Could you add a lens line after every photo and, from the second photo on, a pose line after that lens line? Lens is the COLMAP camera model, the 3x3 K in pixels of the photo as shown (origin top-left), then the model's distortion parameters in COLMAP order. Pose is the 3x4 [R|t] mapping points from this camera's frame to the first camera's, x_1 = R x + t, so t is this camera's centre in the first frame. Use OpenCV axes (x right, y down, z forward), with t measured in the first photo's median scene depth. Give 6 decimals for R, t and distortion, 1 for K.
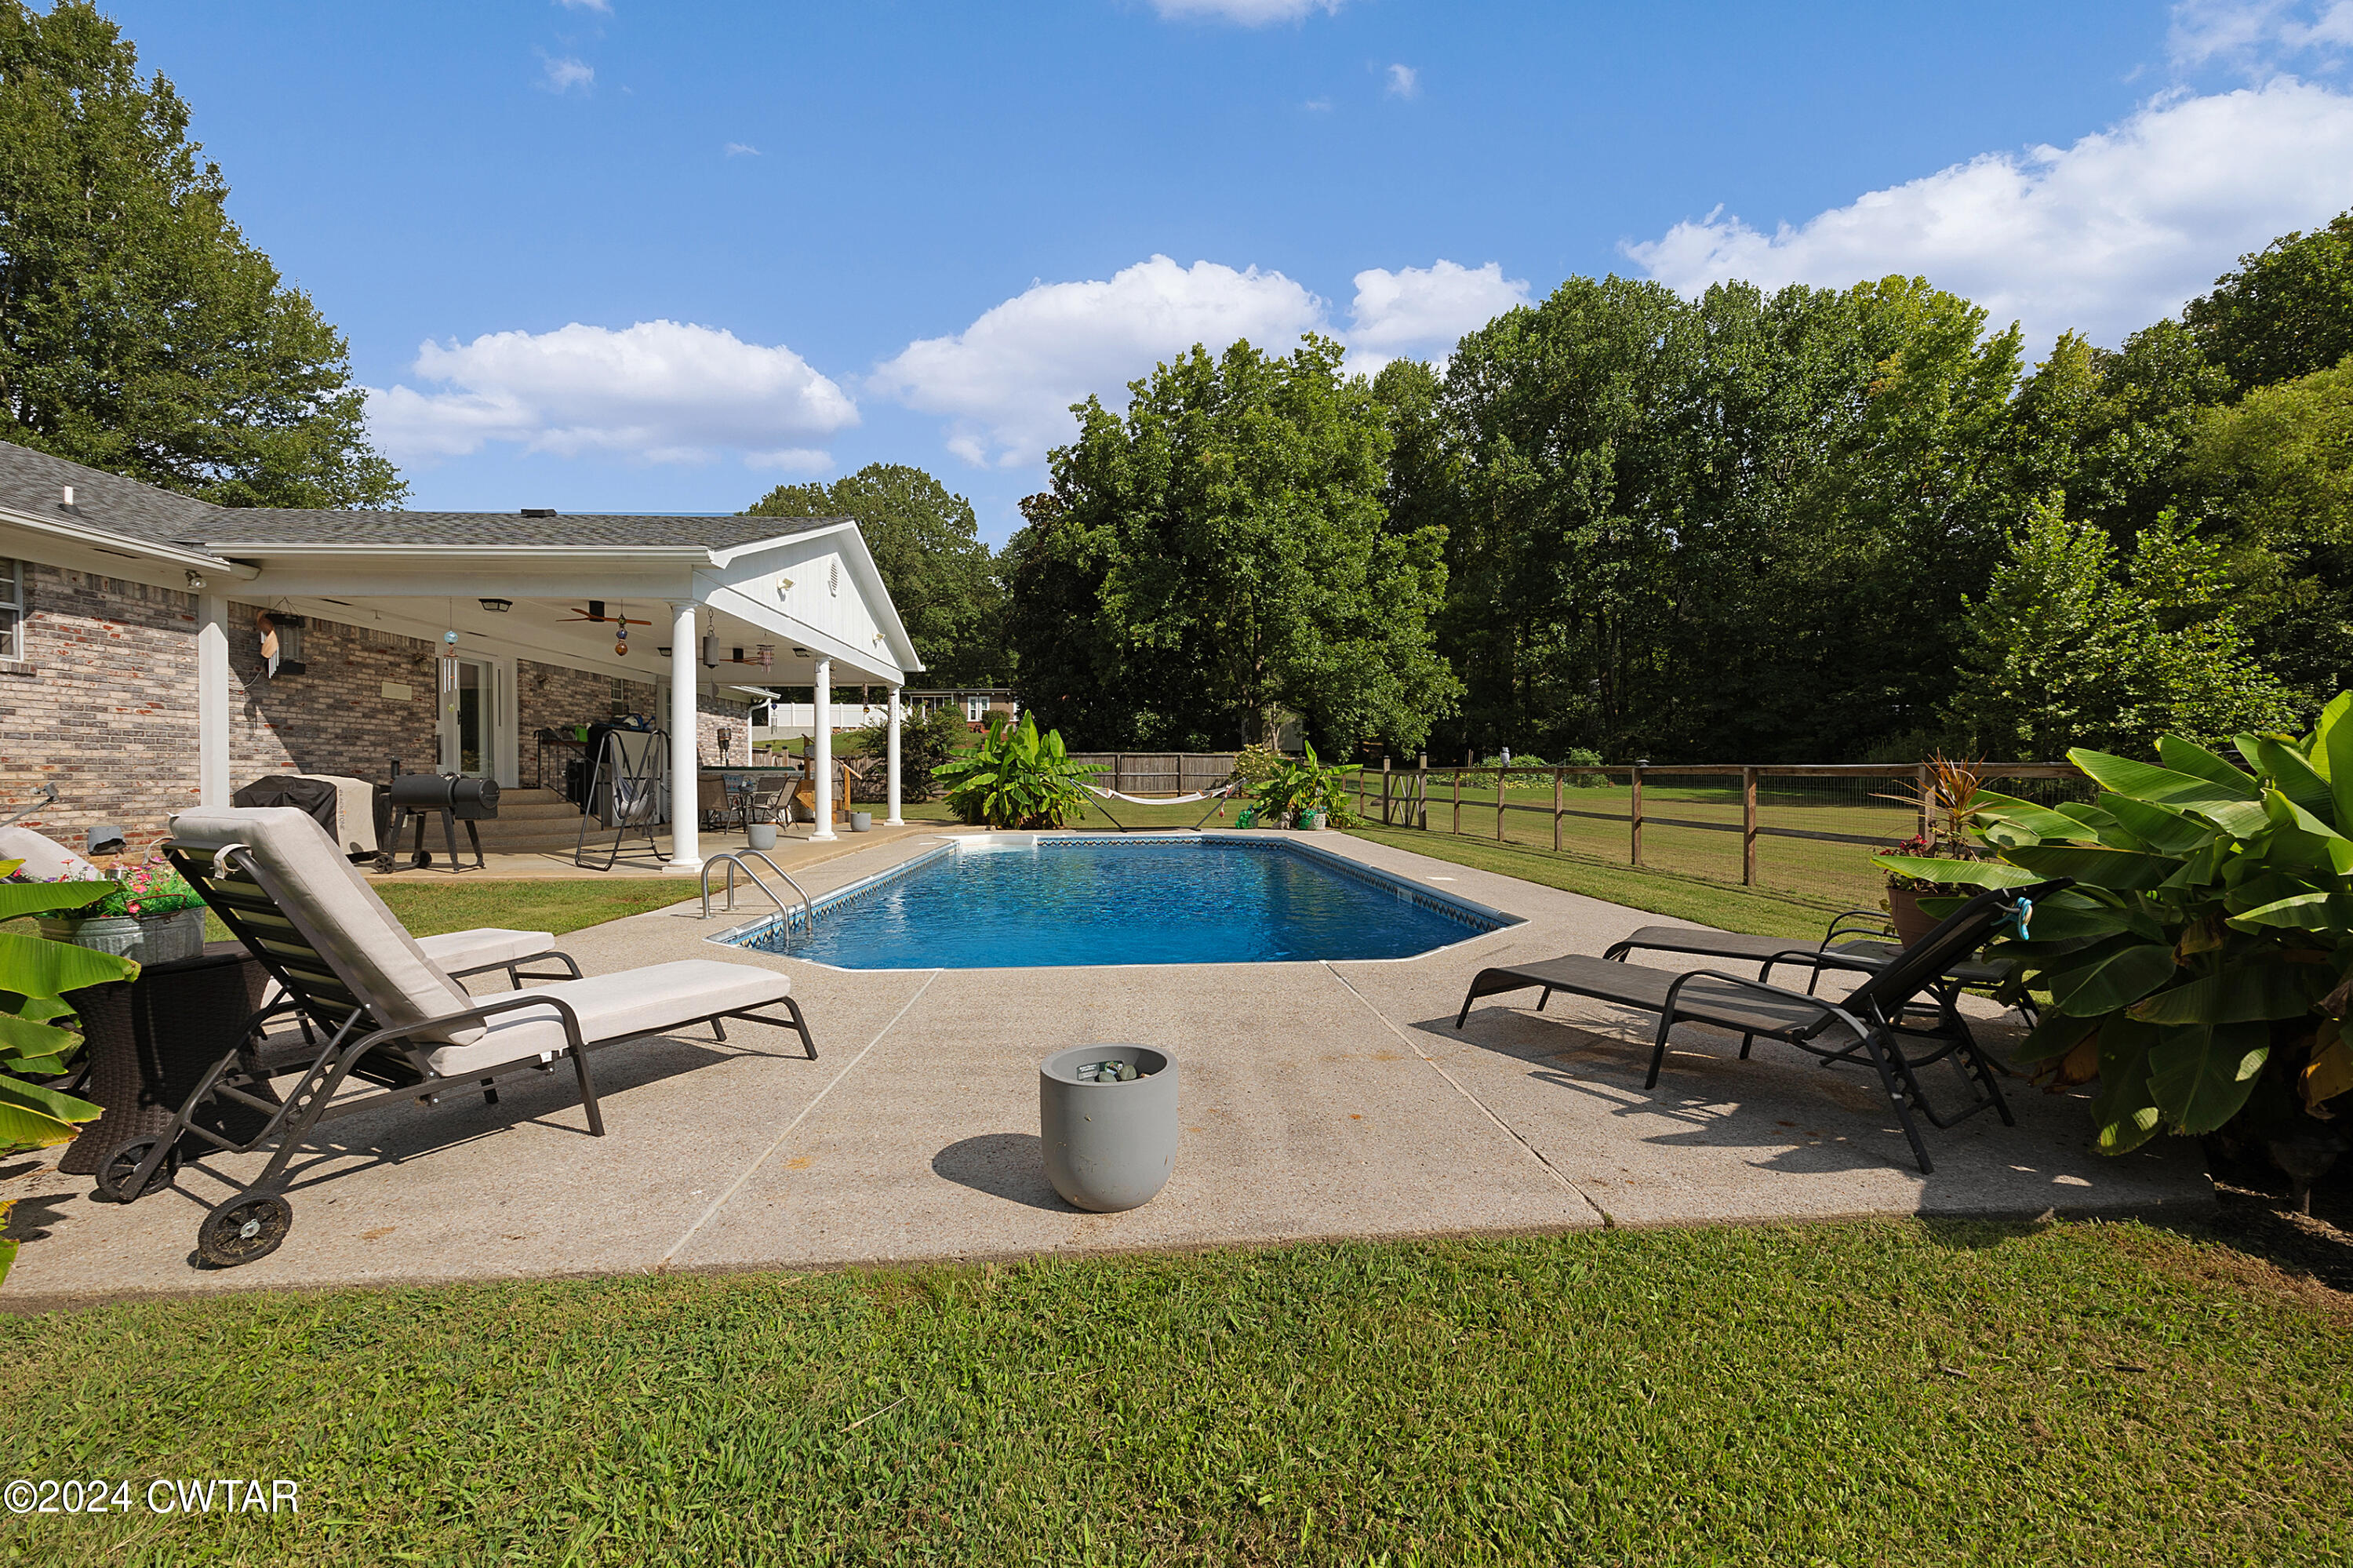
lens RADIAL K [[959.8, 0, 1189.9], [0, 959.8, 780.0], [0, 0, 1]] dist [-0.003172, 0.000457]
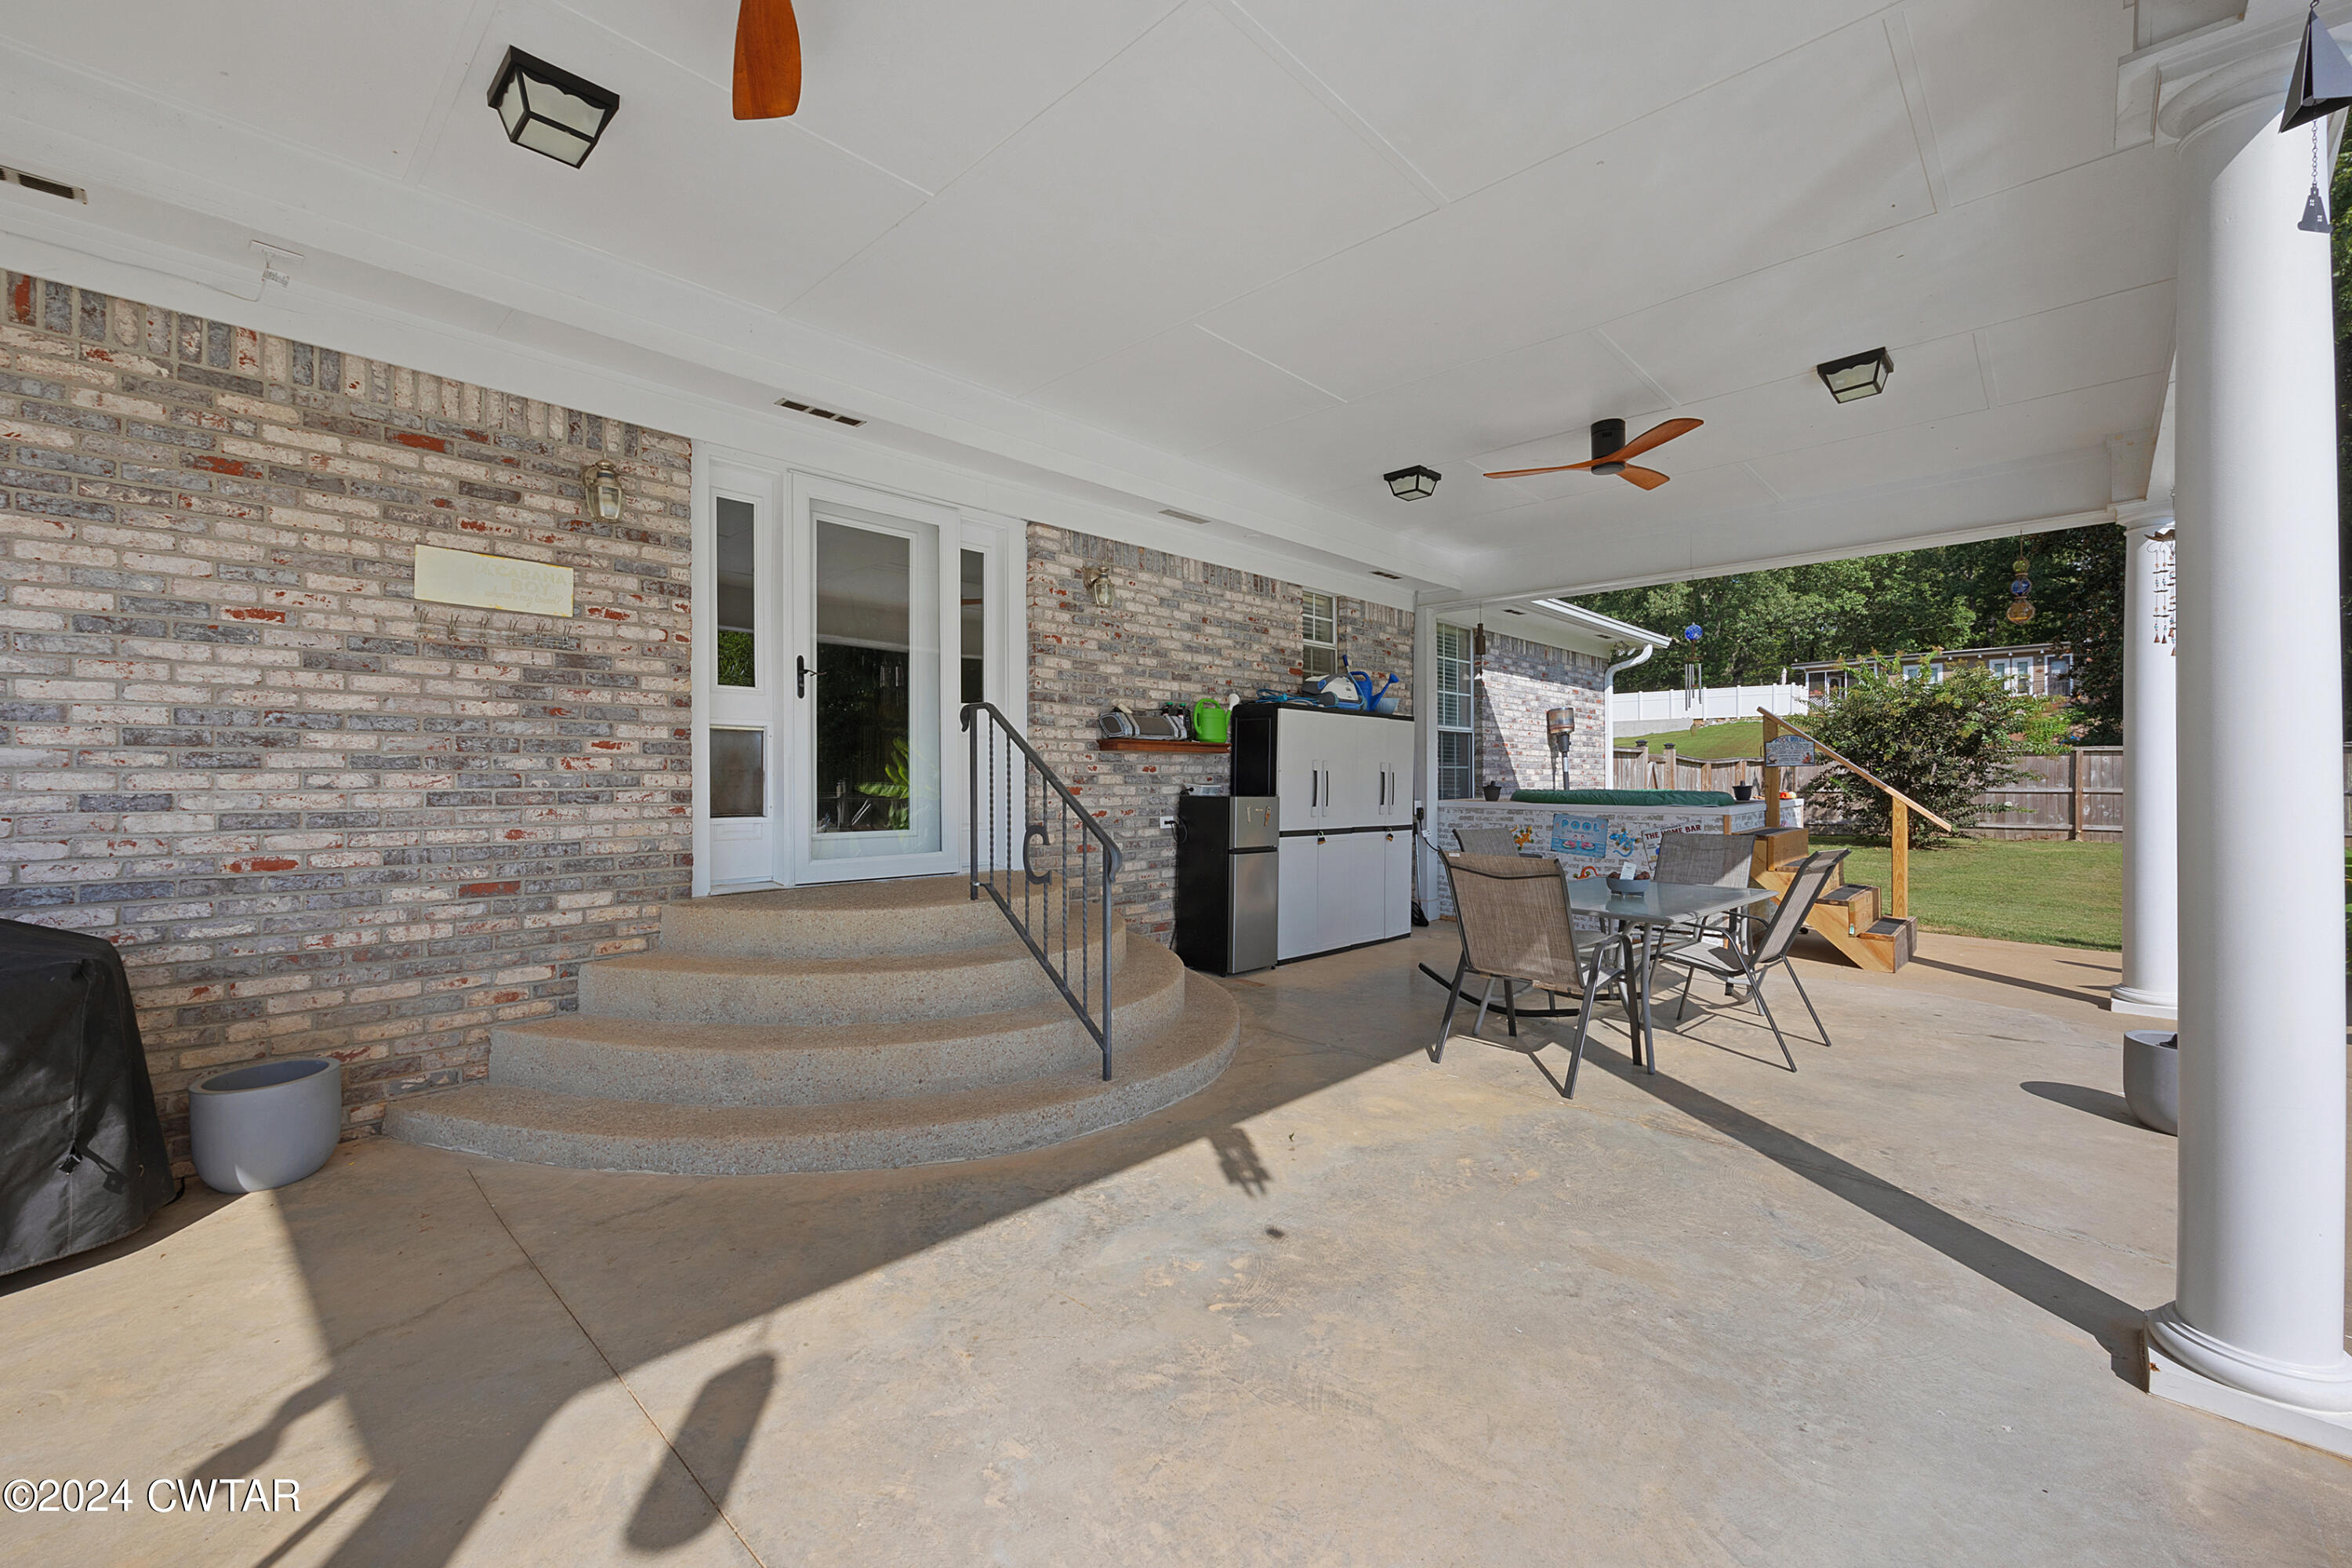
lens RADIAL K [[959.3, 0, 1179.6], [0, 959.3, 782.0], [0, 0, 1]] dist [-0.003172, 0.000457]
pose [[0.677513, -0.000970, -0.735510, -0.465162], [0.001037, 0.999999, -0.000364, -0.030496], [0.735510, -0.000516, 0.677514, 0.951591]]
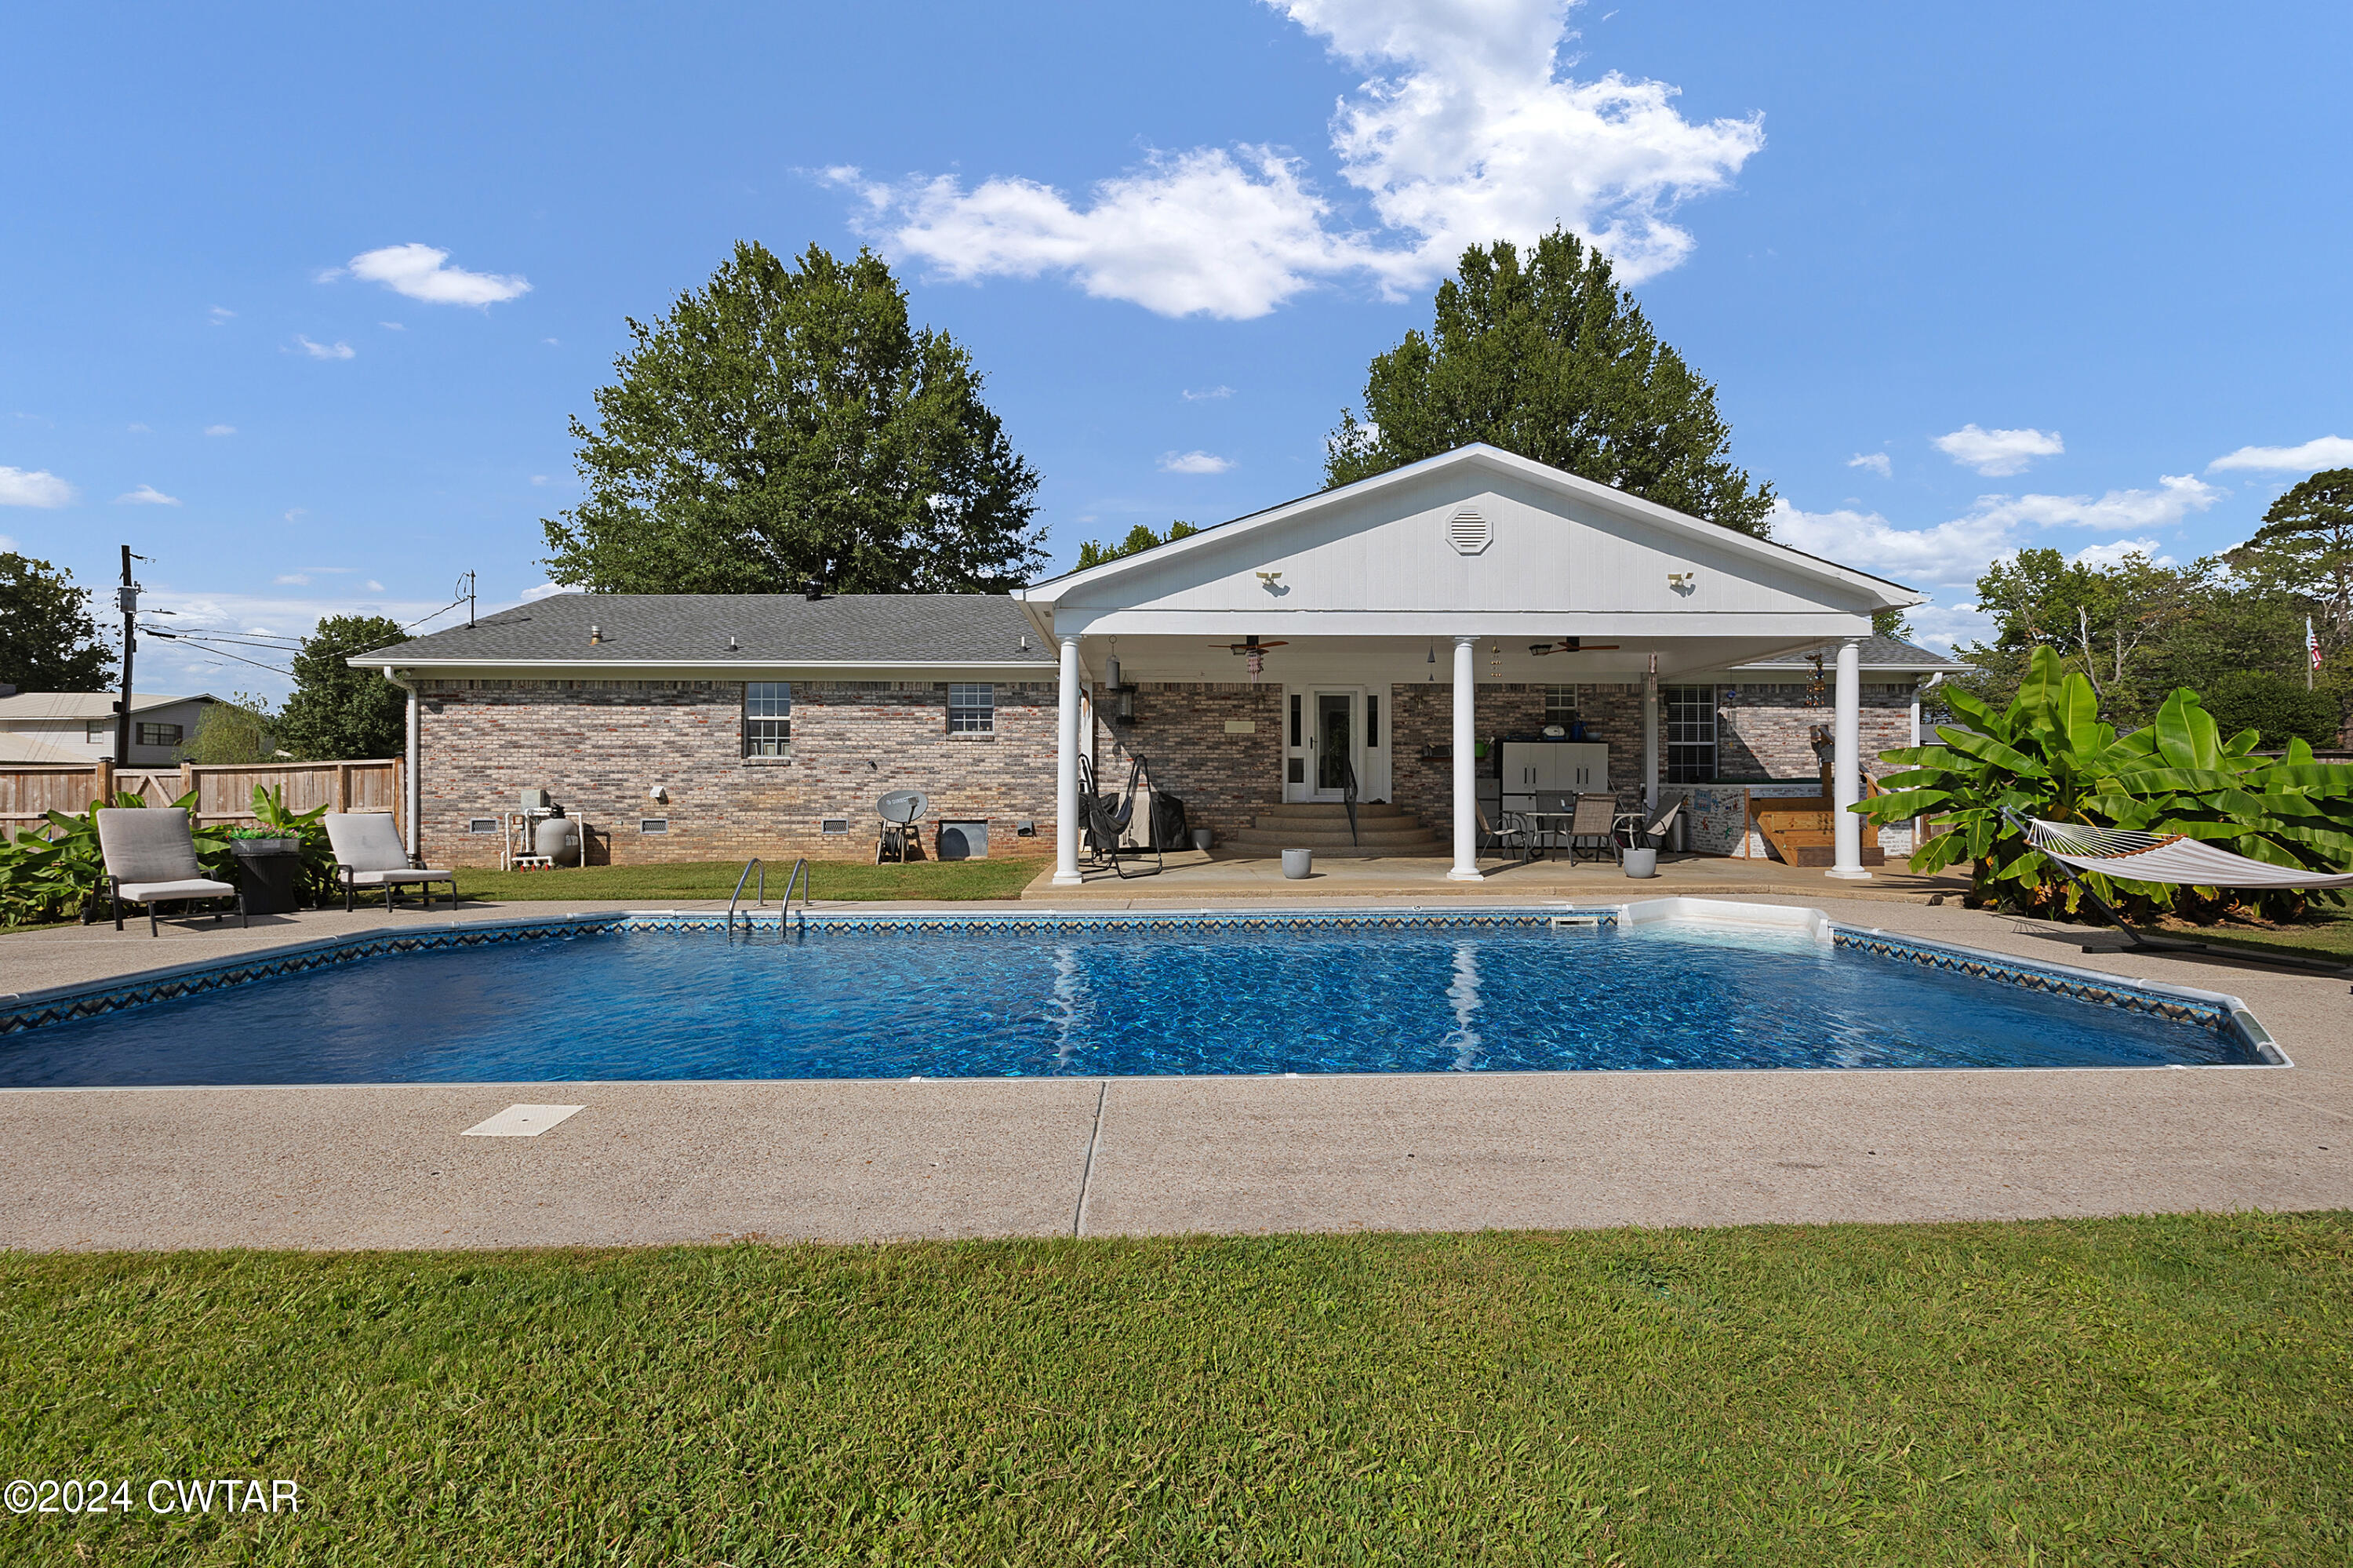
lens RADIAL K [[959.8, 0, 1178.4], [0, 959.8, 781.9], [0, 0, 1]] dist [-0.003172, 0.000457]
pose [[-0.038208, 0.003094, -0.999265, 0.473502], [-0.001723, 0.999994, 0.003162, -0.022093], [0.999268, 0.001843, -0.038202, 0.963759]]
